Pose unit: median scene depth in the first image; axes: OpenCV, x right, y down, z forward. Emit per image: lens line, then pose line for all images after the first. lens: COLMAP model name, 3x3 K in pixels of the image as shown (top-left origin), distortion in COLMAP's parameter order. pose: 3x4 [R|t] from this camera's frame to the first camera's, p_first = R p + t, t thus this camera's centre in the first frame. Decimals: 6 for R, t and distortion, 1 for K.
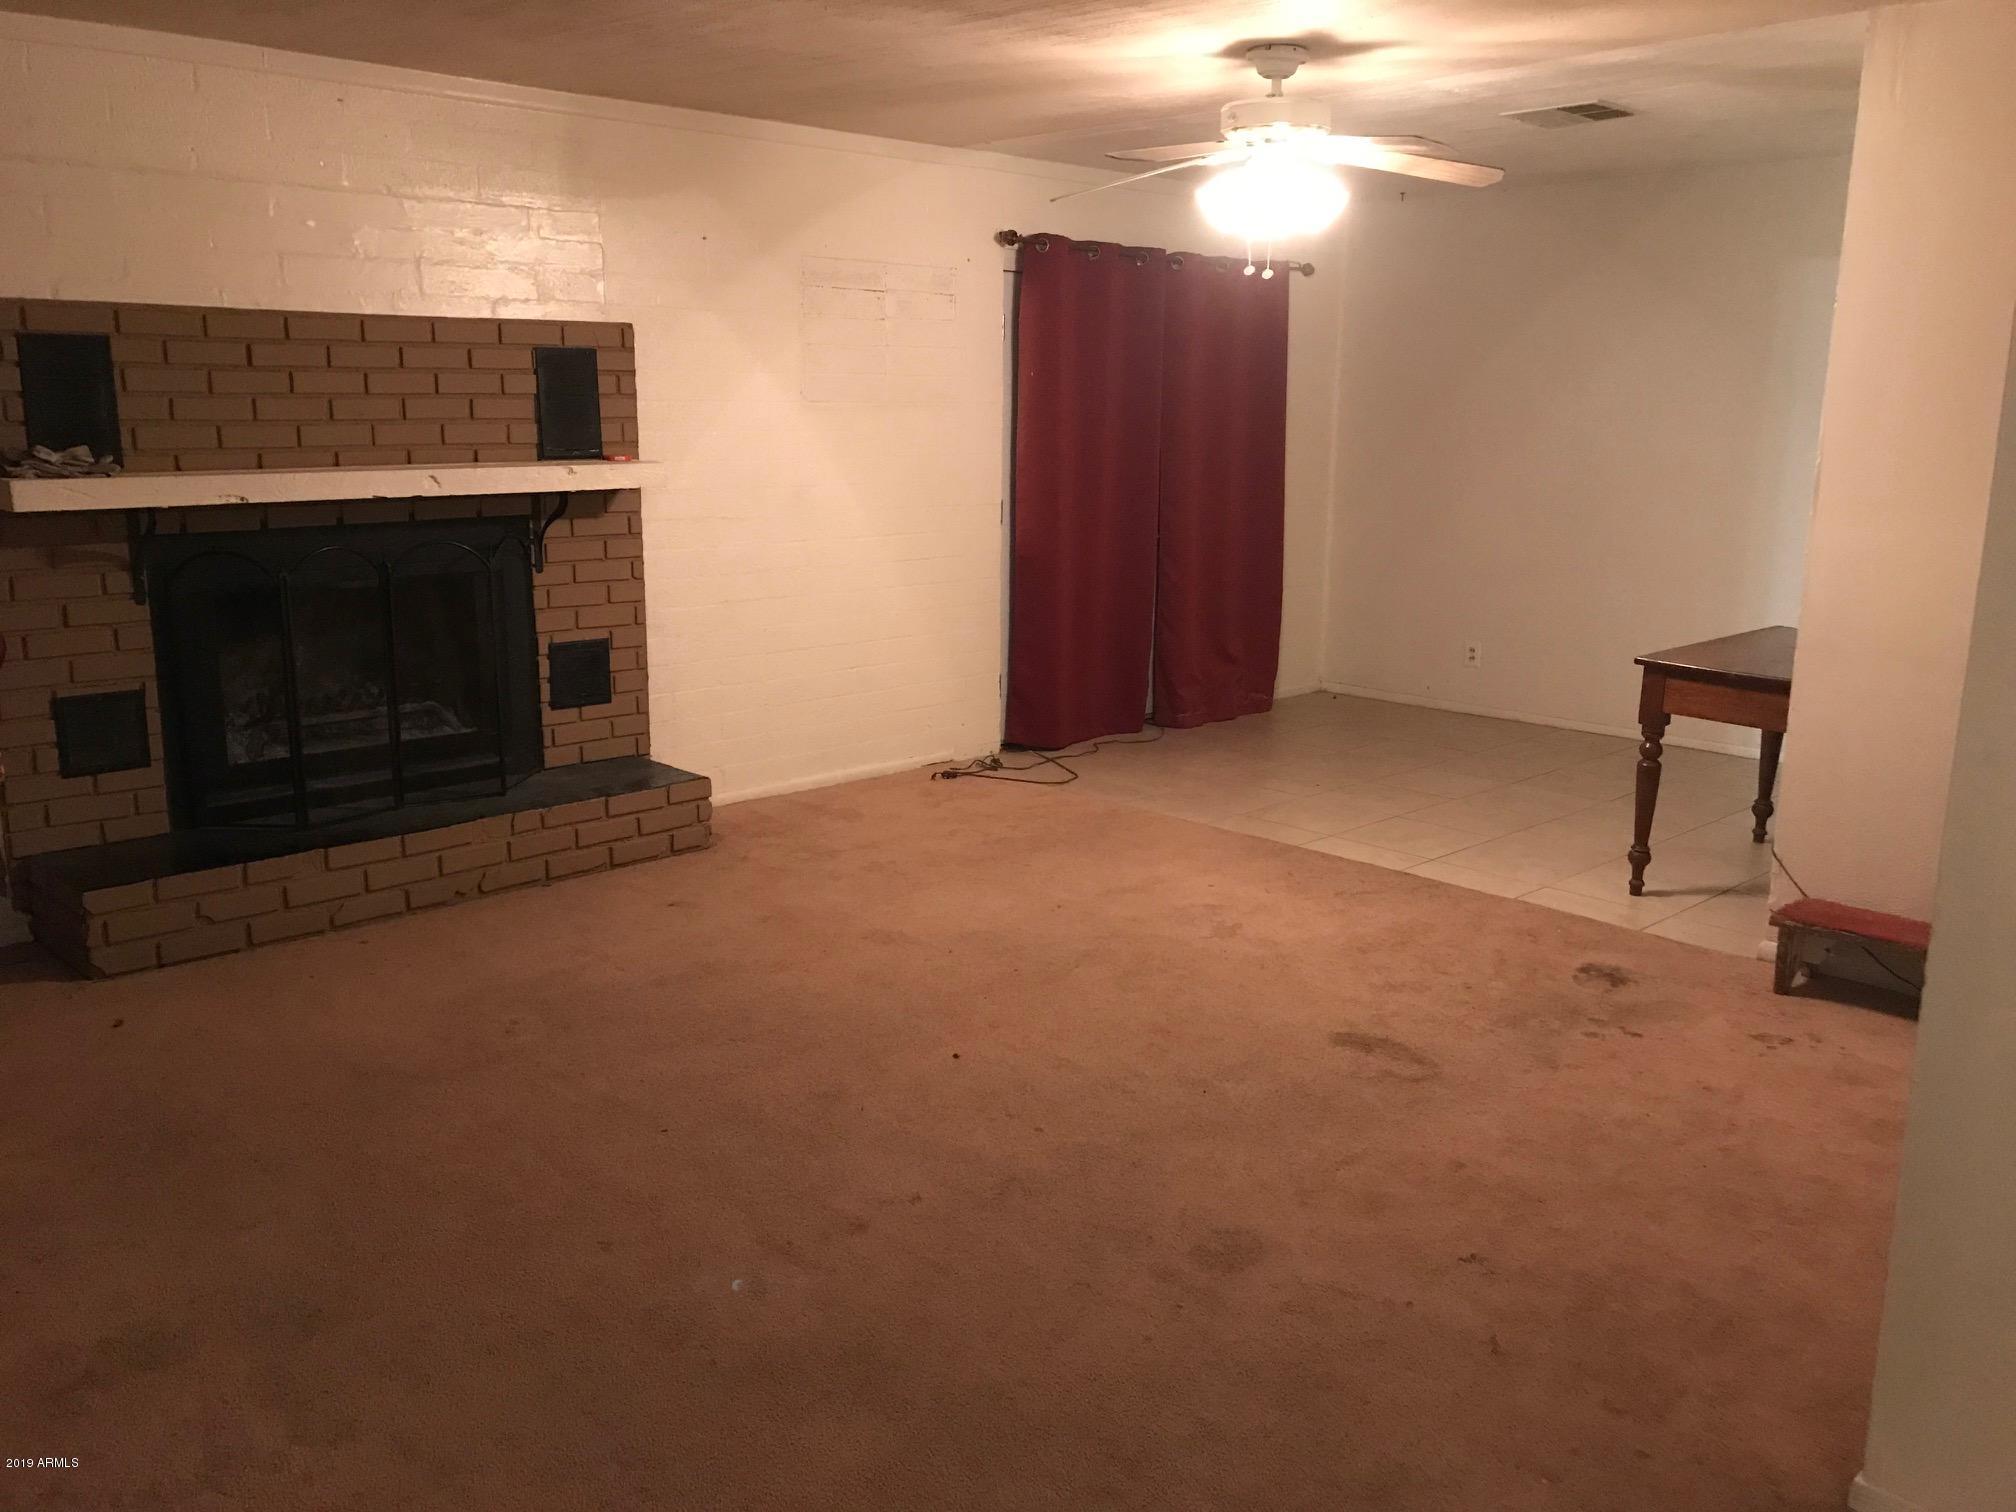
lens RADIAL K [[1650.6, 0, 1006.4], [0, 1650.6, 744.5], [0, 0, 1]] dist [0.039647, -0.041057]
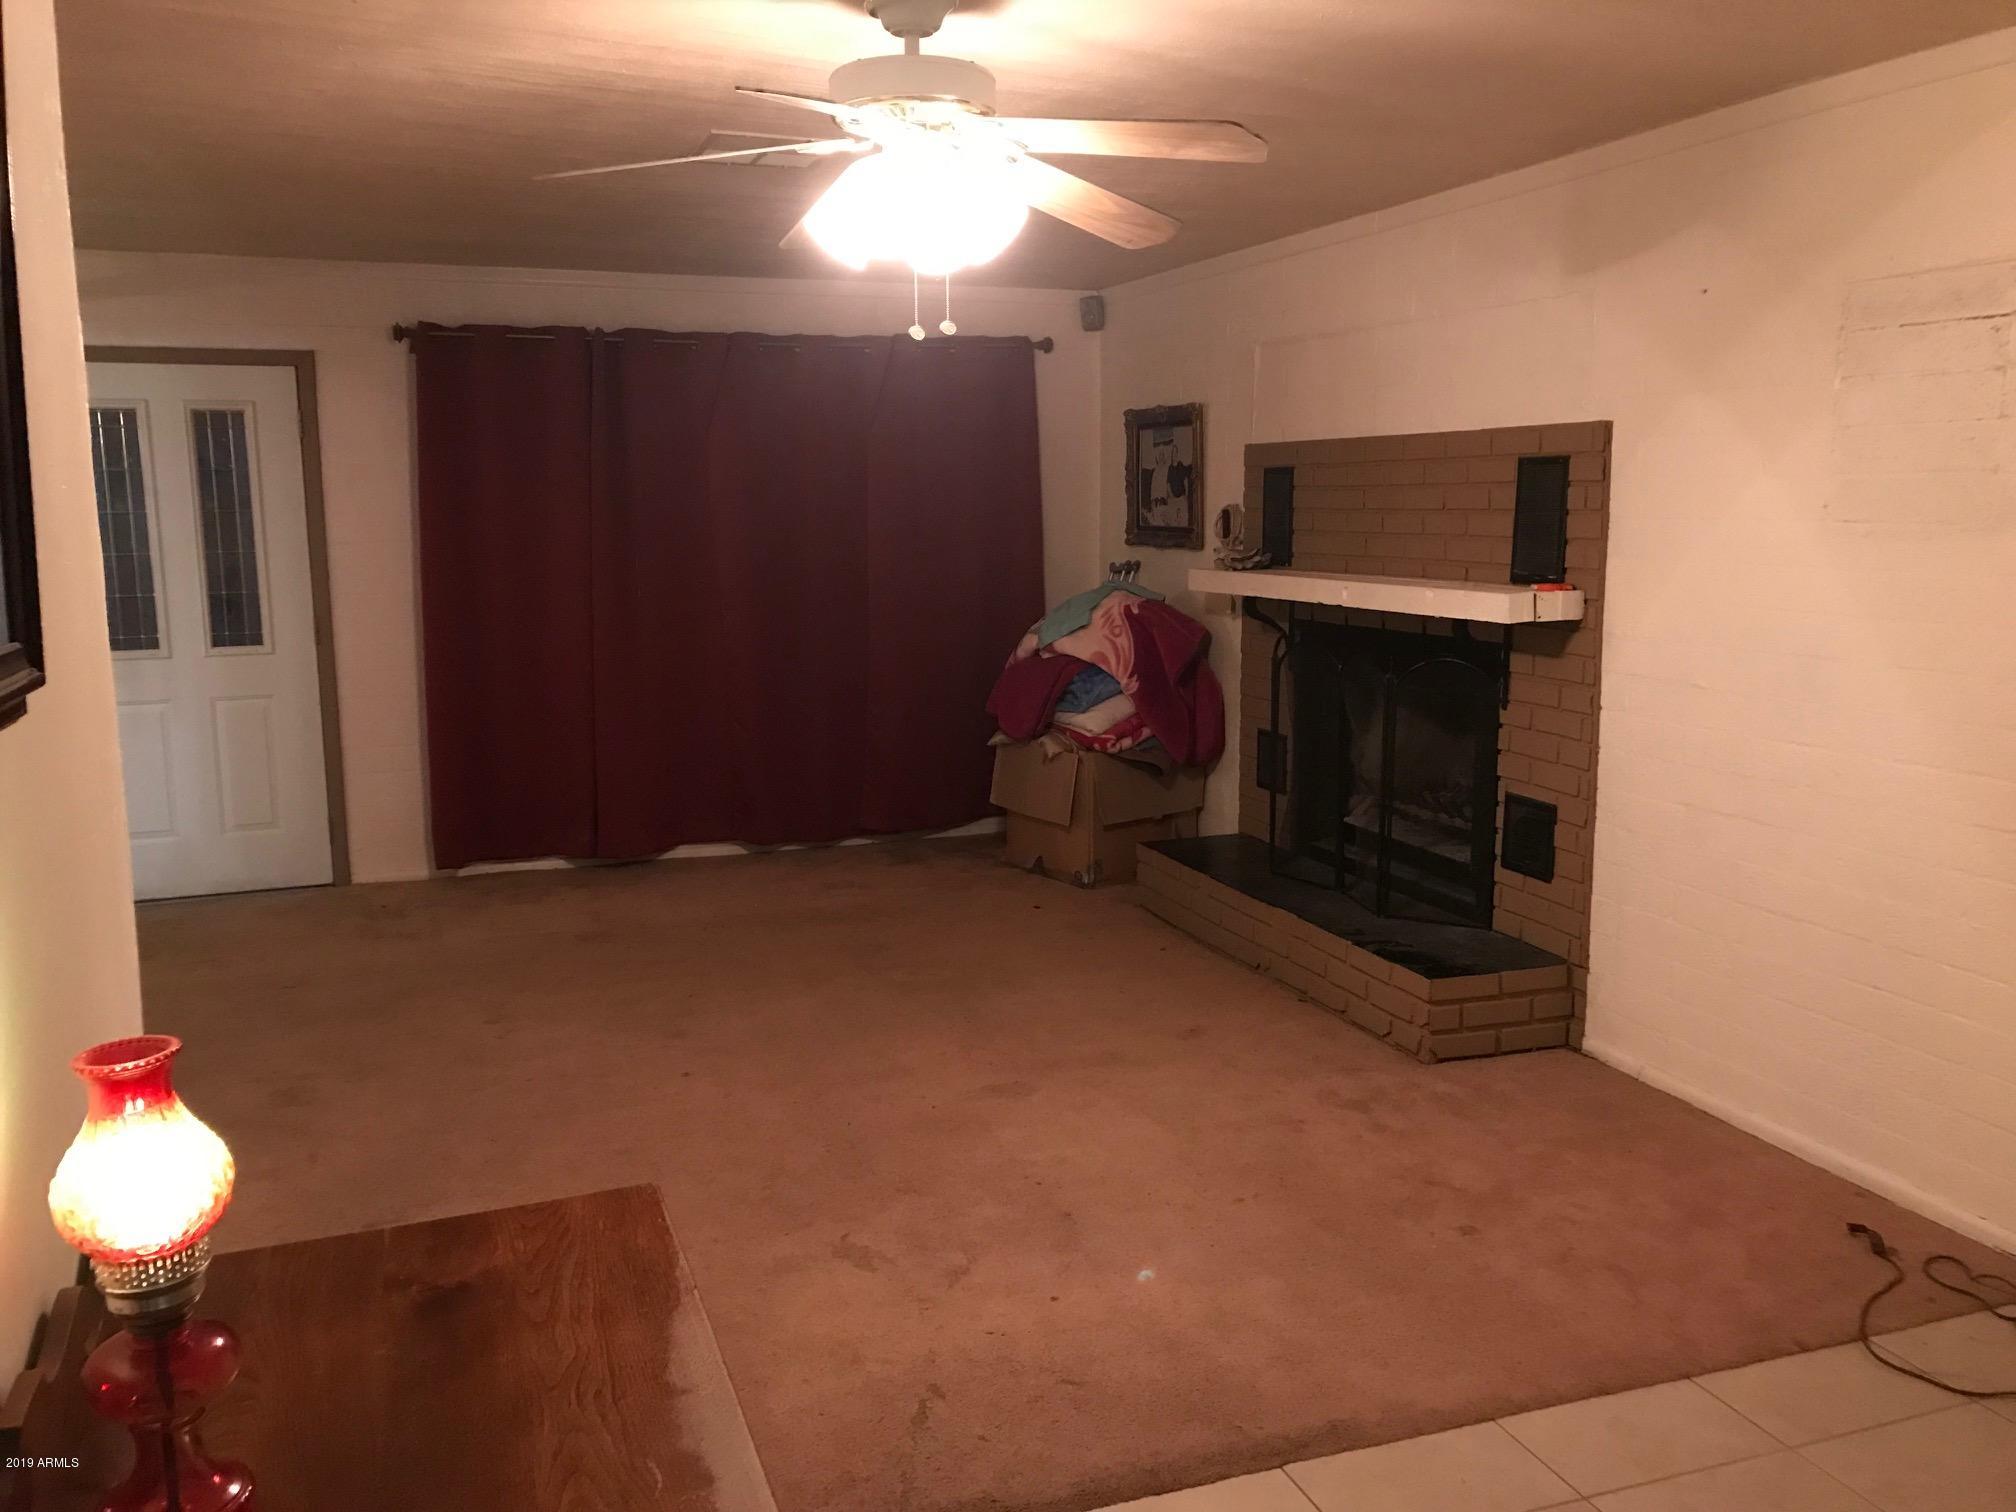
lens RADIAL K [[1650.6, 0, 1001.2], [0, 1650.6, 752.3], [0, 0, 1]] dist [0.039647, -0.041057]
pose [[-0.410662, 0.135218, -0.901706, 0.670615], [-0.186773, 0.955497, 0.228346, -0.249952], [0.892453, 0.262187, -0.367131, 1.168039]]
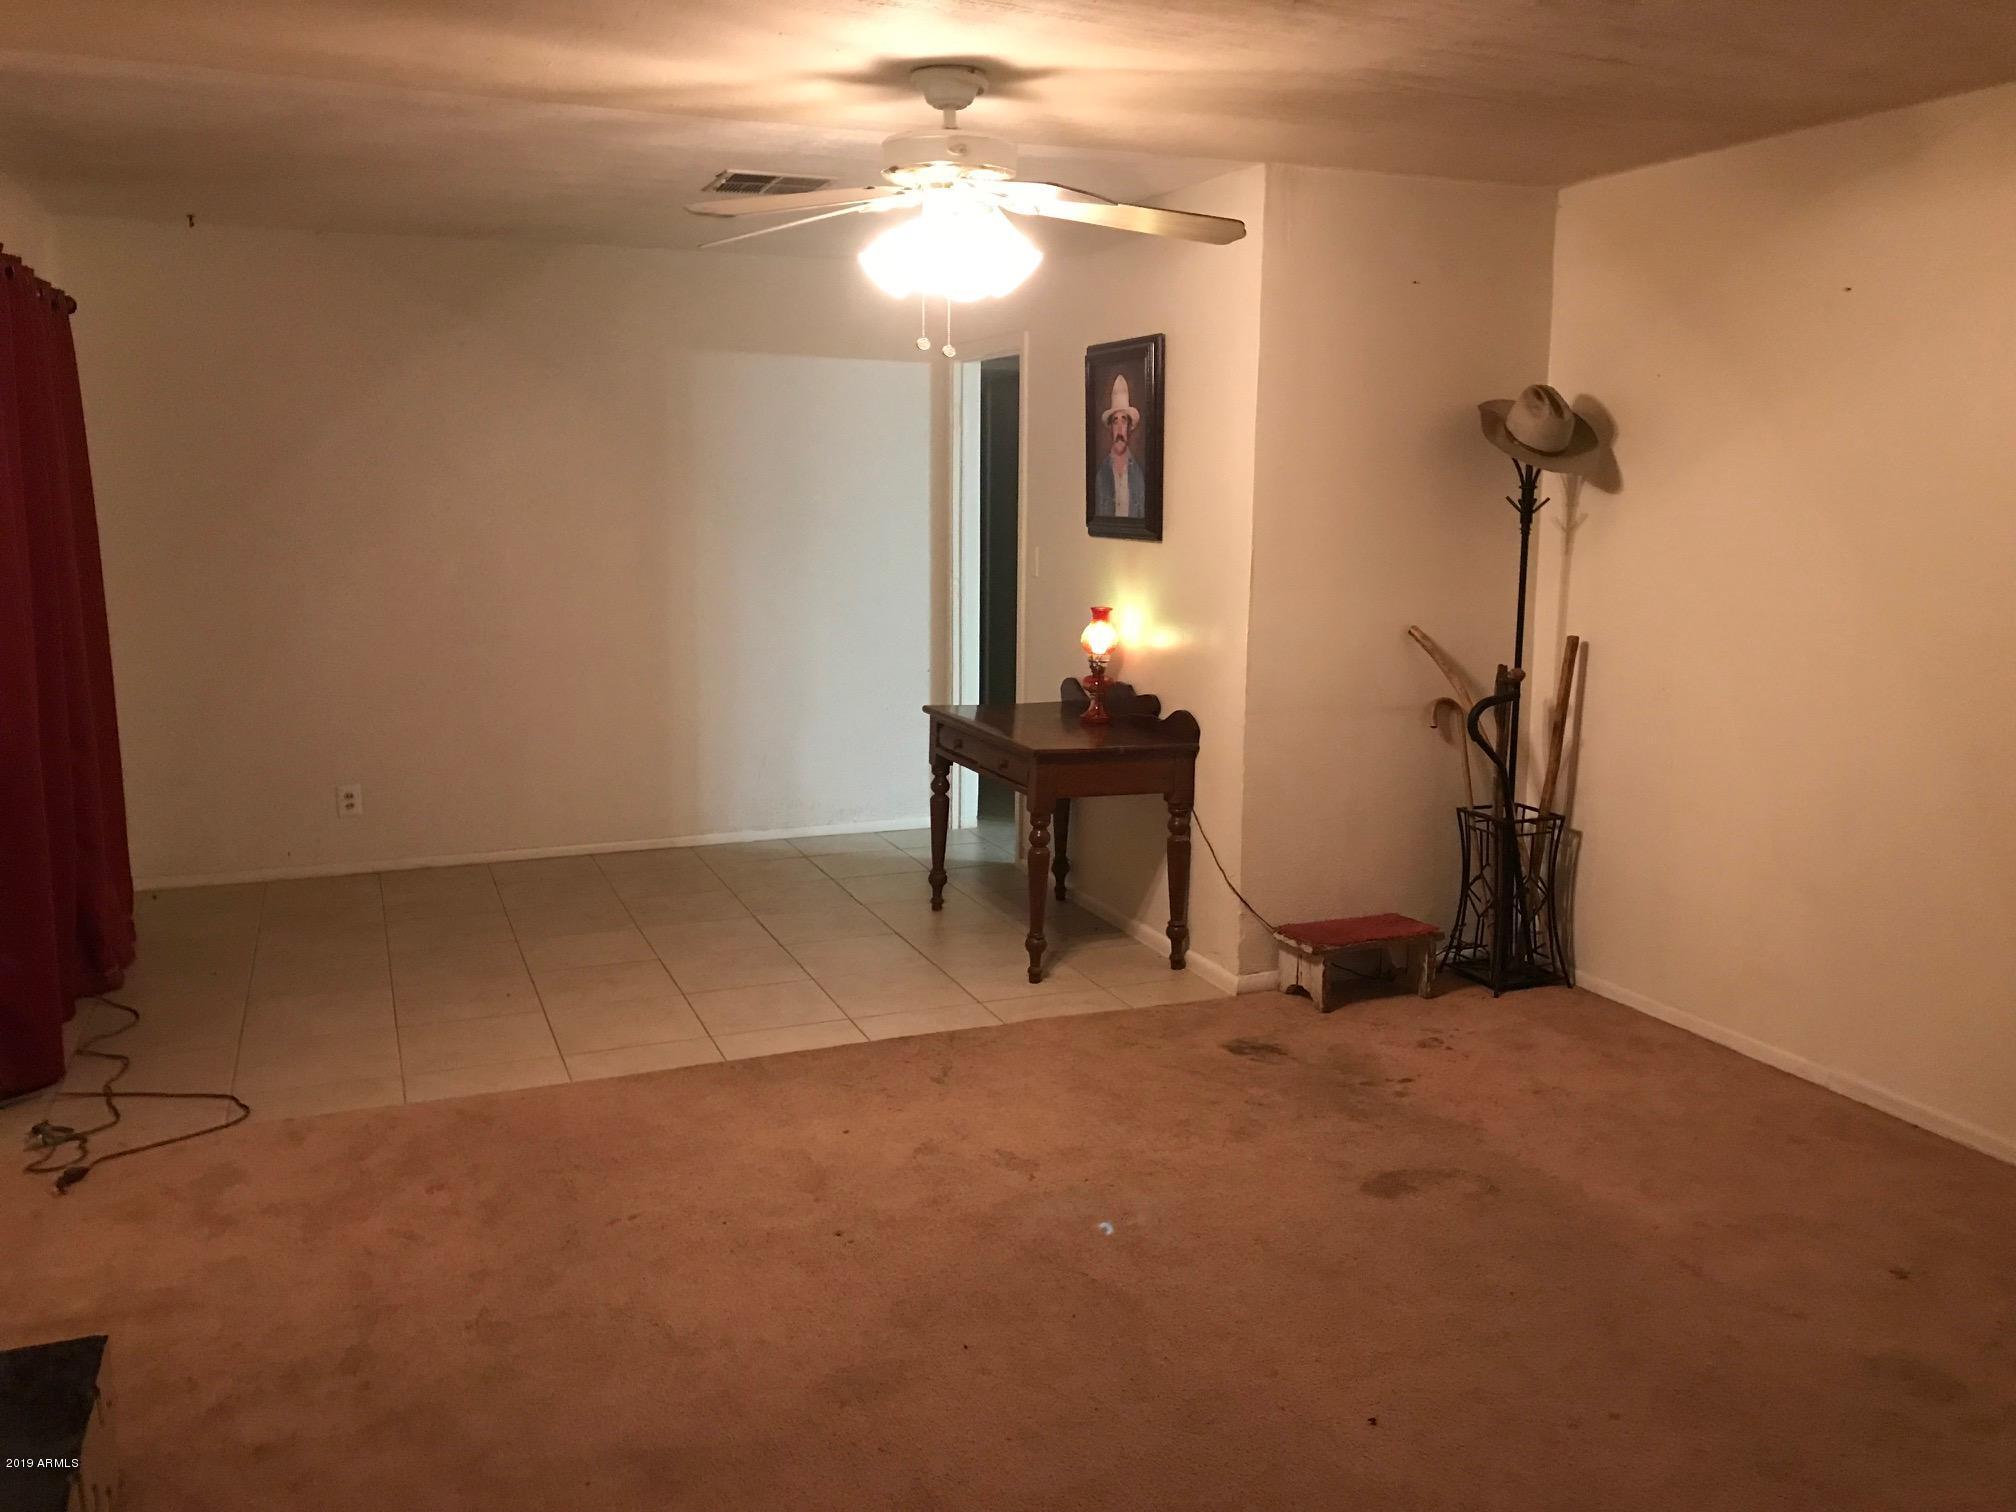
lens RADIAL K [[1650.6, 0, 1003.9], [0, 1650.6, 757.3], [0, 0, 1]] dist [0.039647, -0.041057]
pose [[0.379875, -0.167314, 0.909781, -0.522941], [0.194933, 0.975900, 0.098081, -0.146766], [-0.904266, 0.140088, 0.403335, 0.605868]]
